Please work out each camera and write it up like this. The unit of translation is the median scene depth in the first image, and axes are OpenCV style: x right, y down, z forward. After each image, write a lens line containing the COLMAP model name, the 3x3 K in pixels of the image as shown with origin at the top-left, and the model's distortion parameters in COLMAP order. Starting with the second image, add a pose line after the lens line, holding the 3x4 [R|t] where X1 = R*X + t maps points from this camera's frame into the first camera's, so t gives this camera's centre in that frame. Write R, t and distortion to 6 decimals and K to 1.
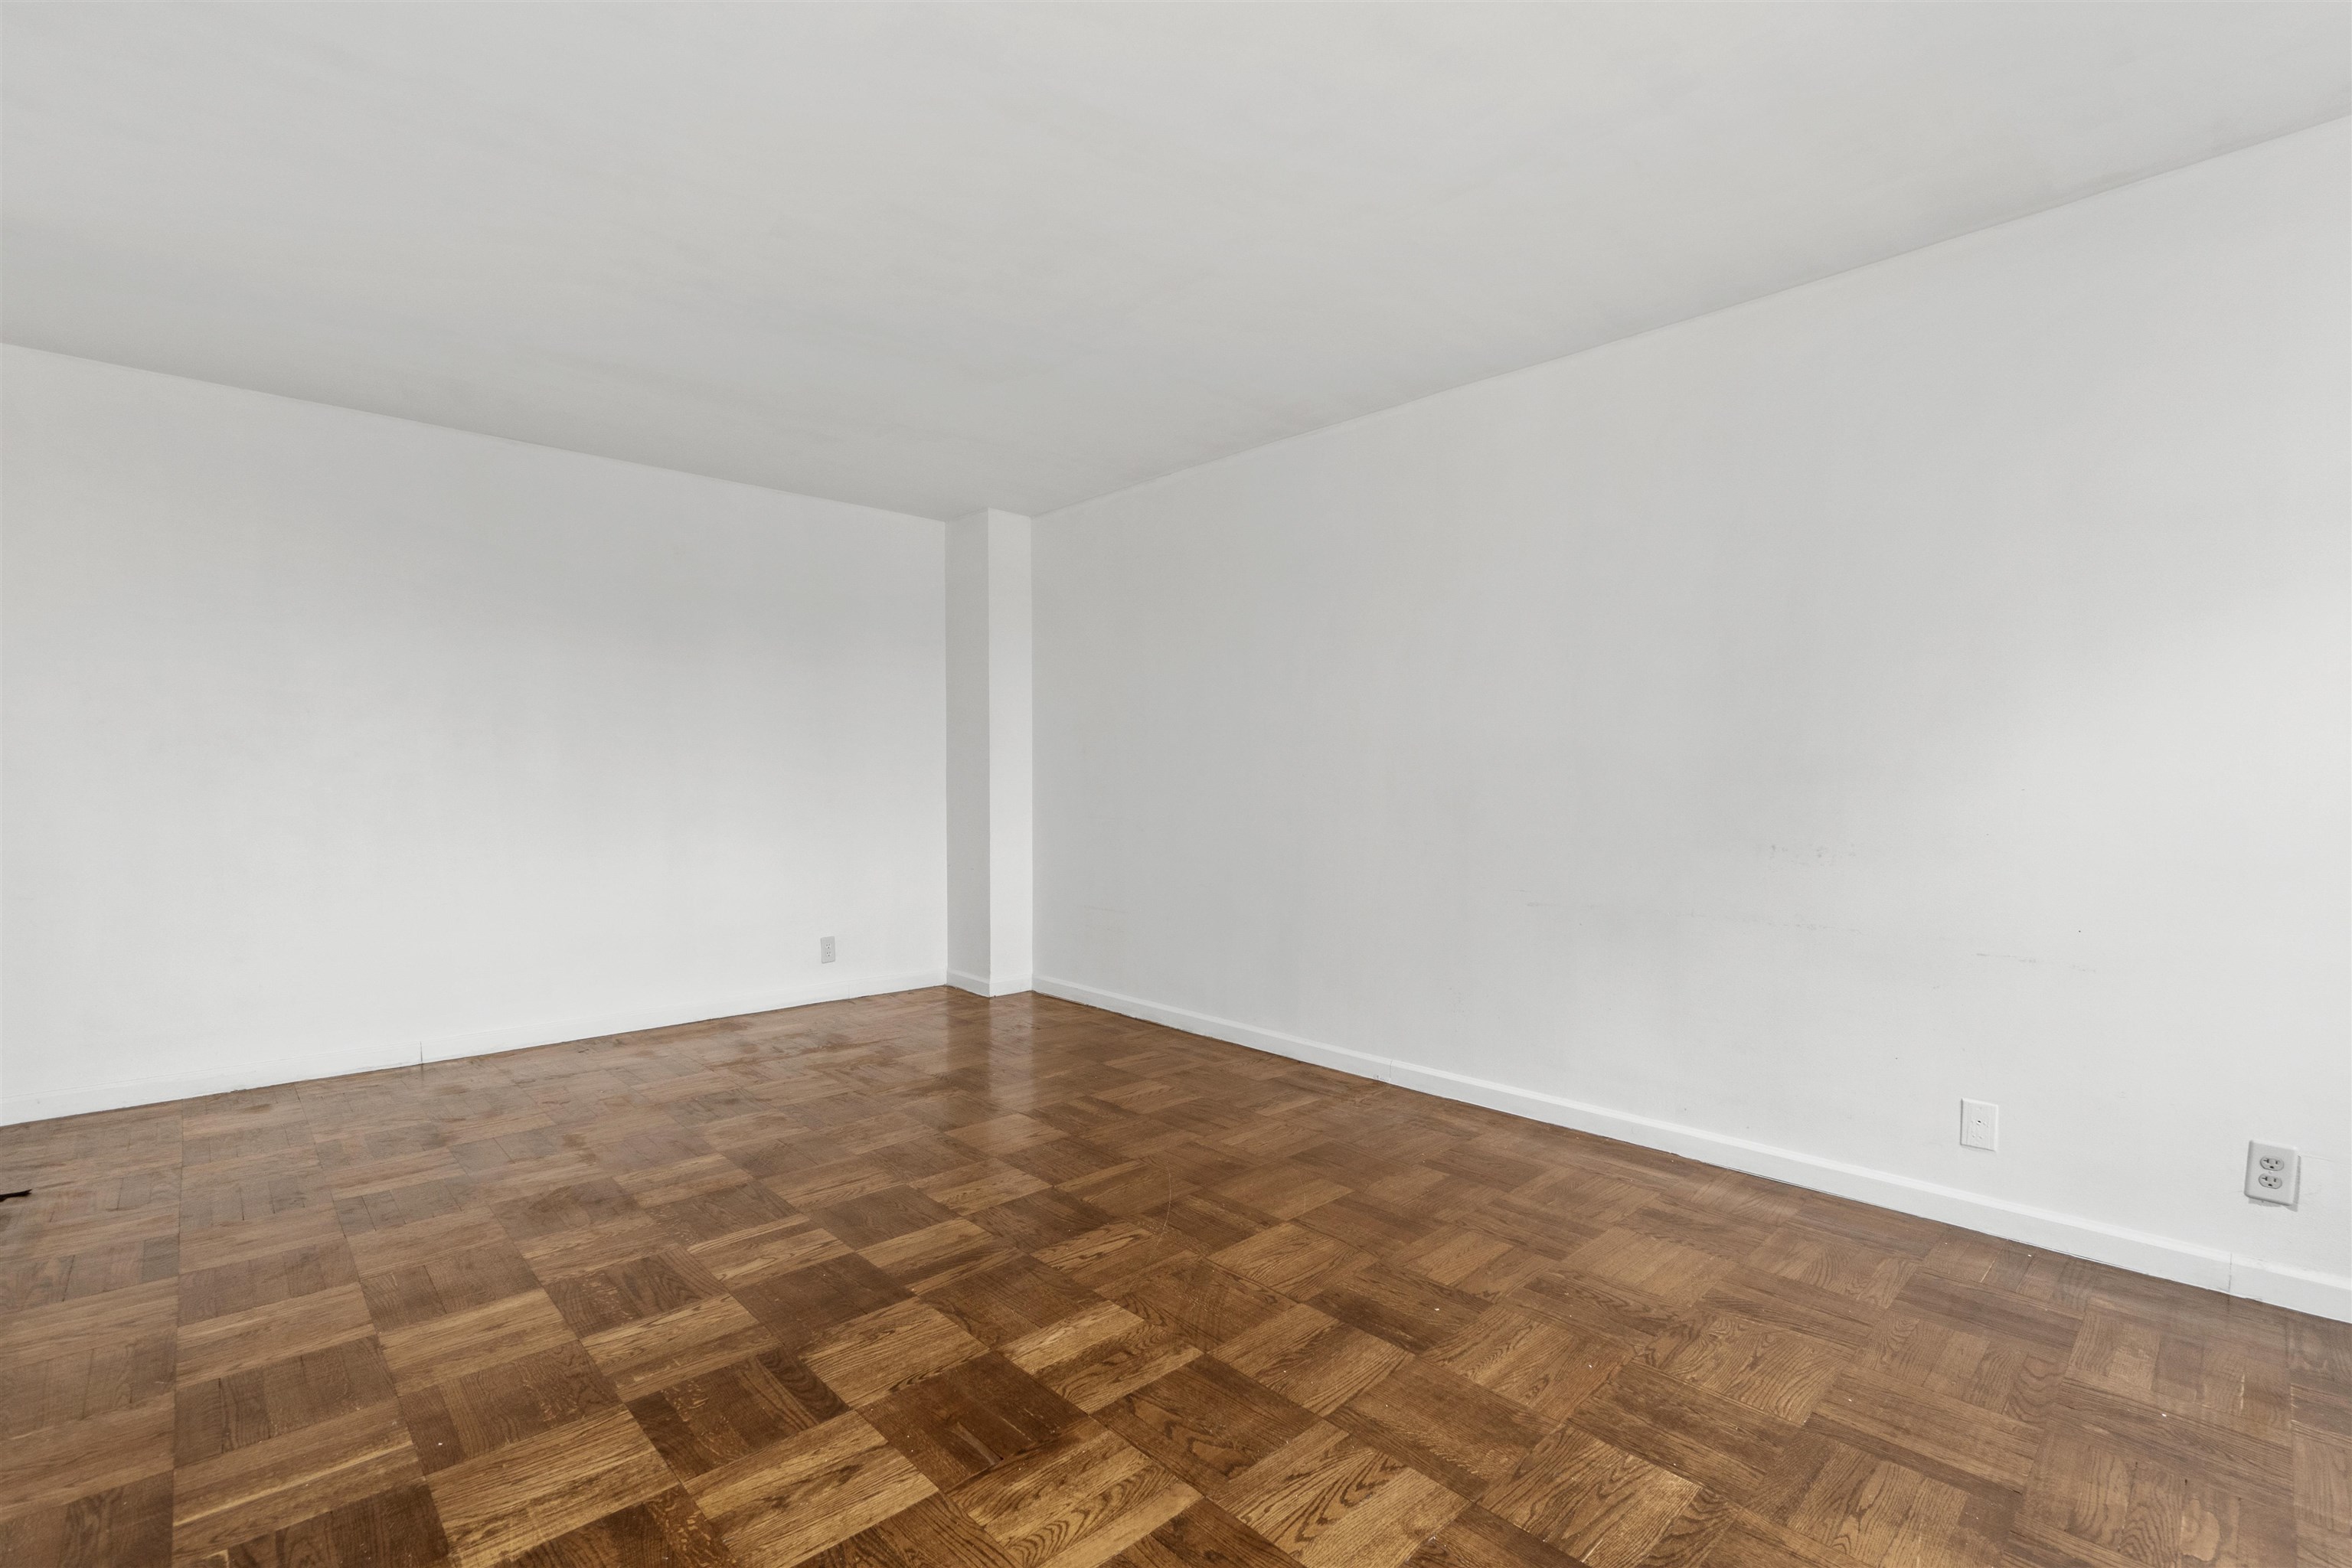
lens RADIAL K [[1021.8, 0, 1182.2], [0, 1021.8, 773.0], [0, 0, 1]] dist [0.000741, 0.000994]
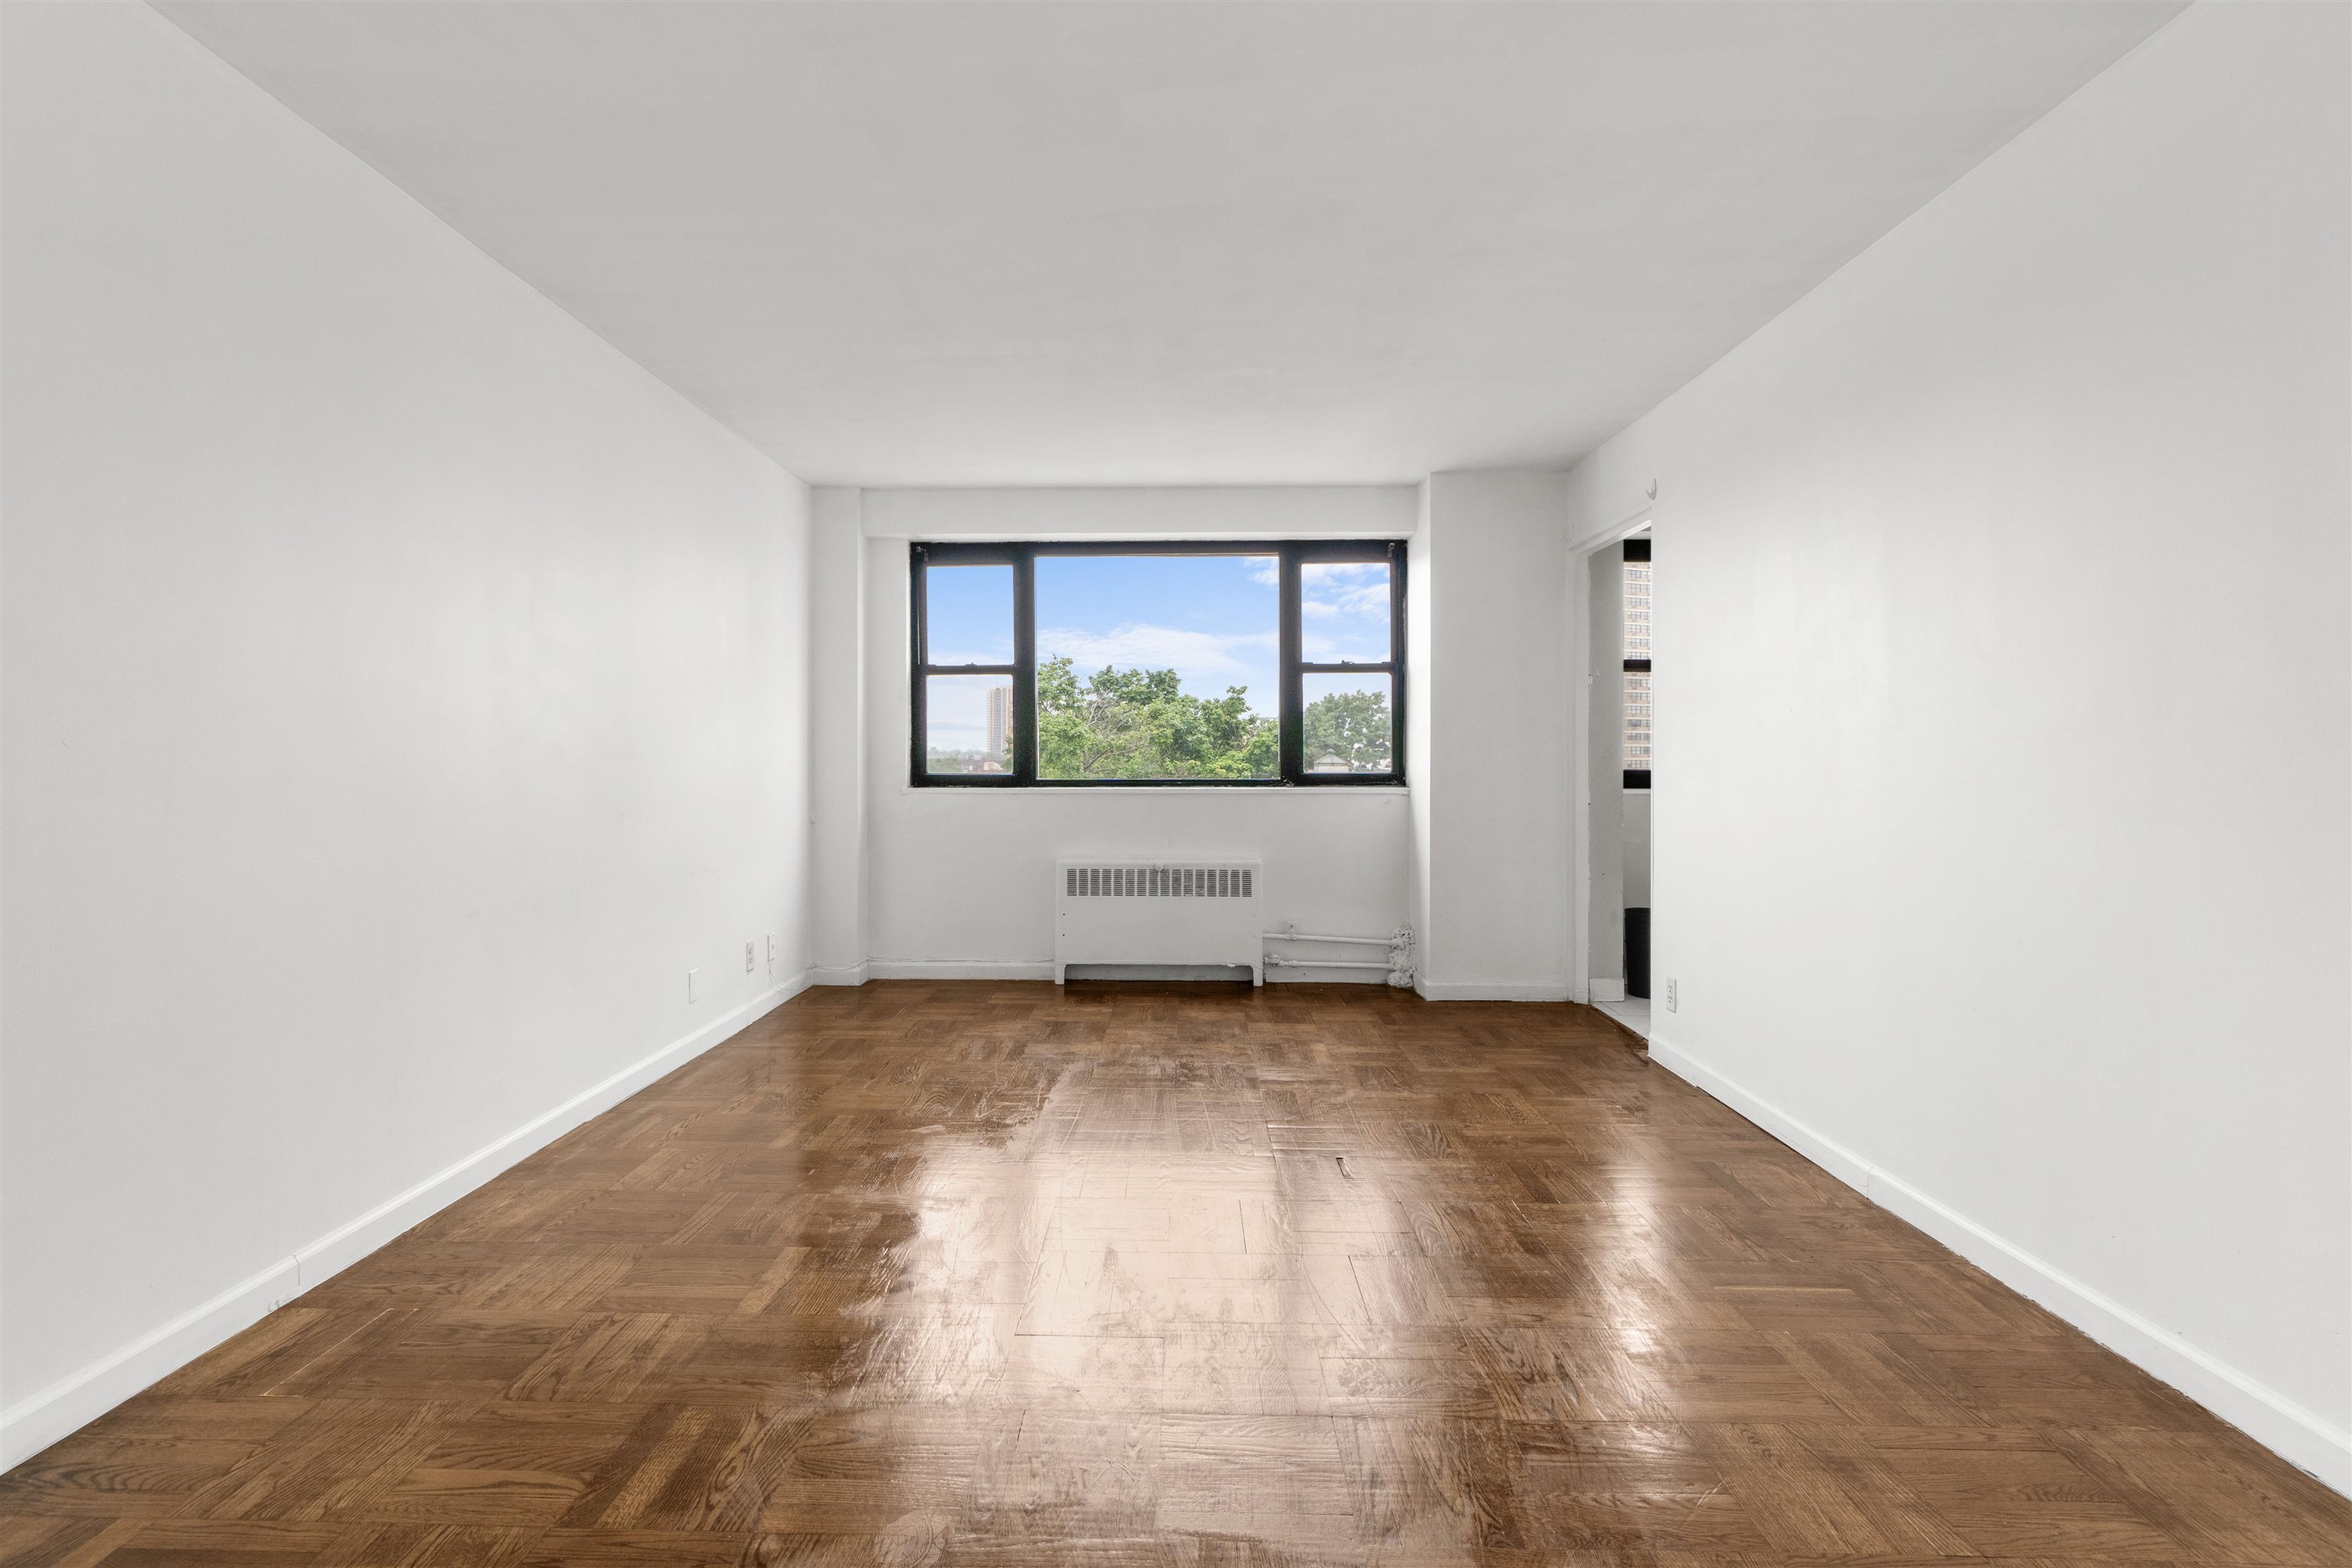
lens RADIAL K [[1029.1, 0, 1174.4], [0, 1029.1, 757.5], [0, 0, 1]] dist [0.000088, -0.000291]
pose [[-0.729970, 0.008024, 0.683432, -0.522799], [-0.010800, 0.999671, -0.023272, 0.017729], [-0.683394, -0.024369, -0.729643, 1.073121]]
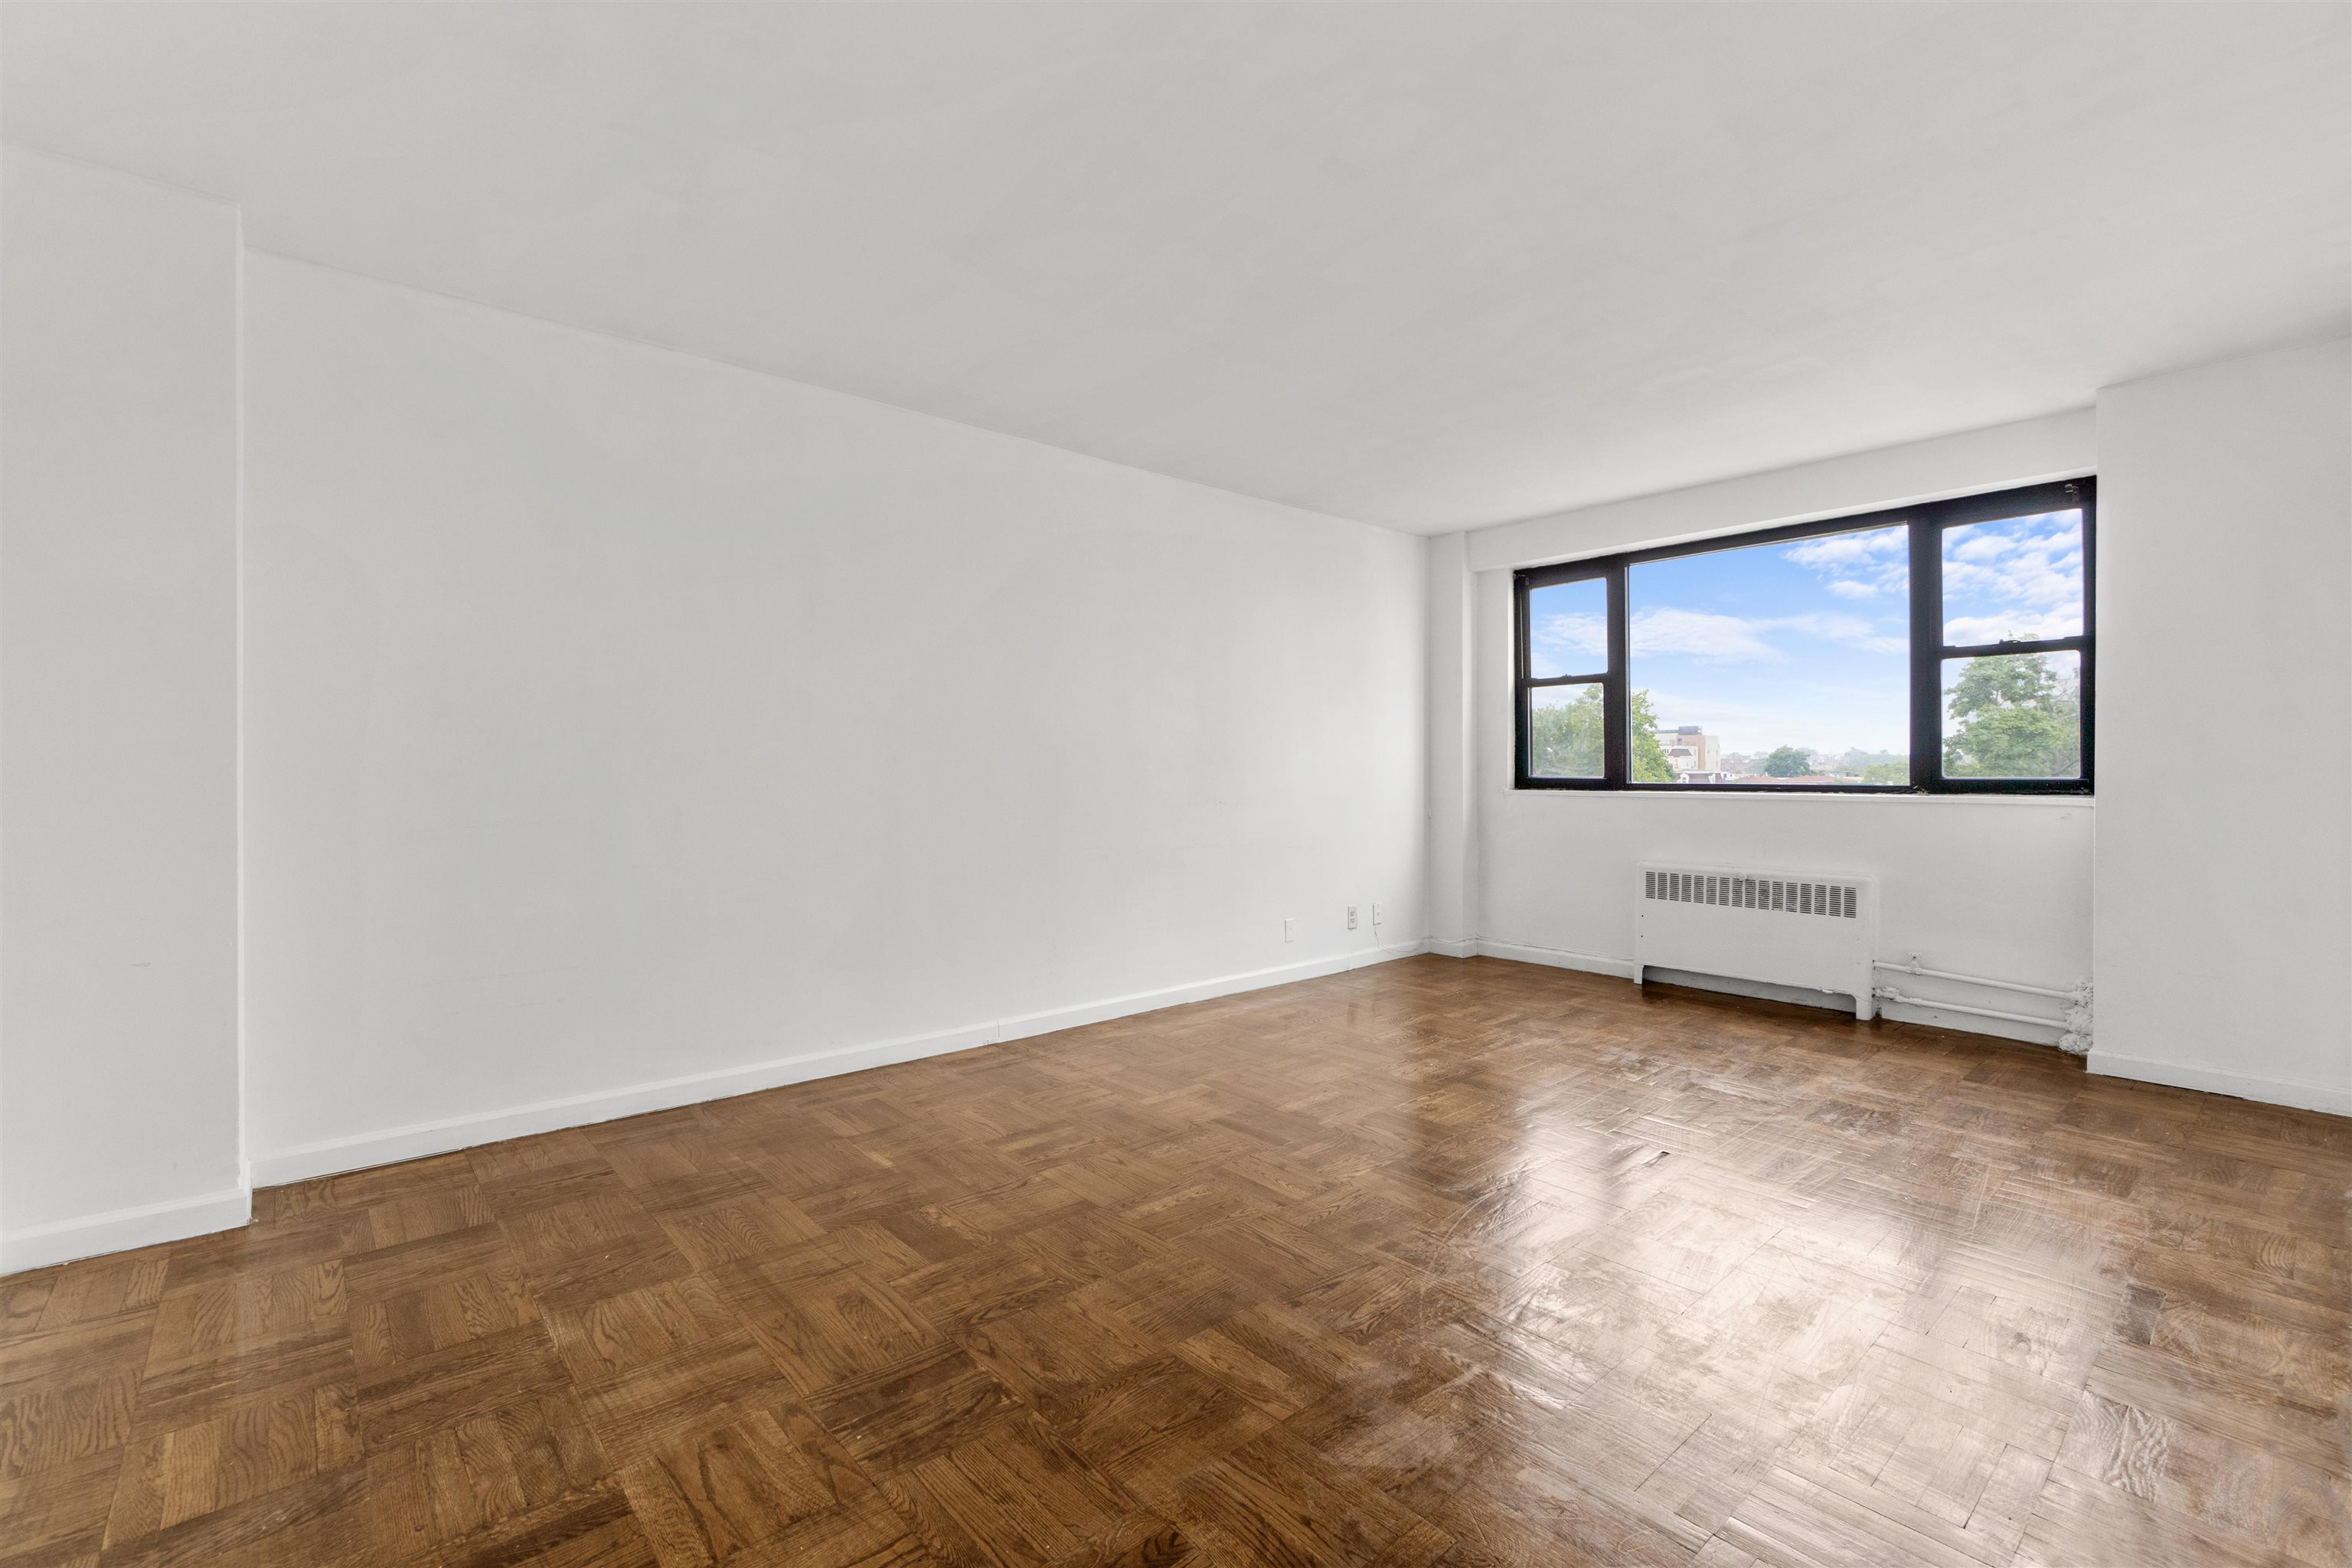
lens RADIAL K [[1021.8, 0, 1182.2], [0, 1021.8, 773.0], [0, 0, 1]] dist [0.000741, 0.000994]
pose [[0.004581, 0.000373, 0.999989, -0.863705], [-0.019558, 0.999809, -0.000284, 0.014927], [-0.999798, -0.019556, 0.004587, 0.795455]]
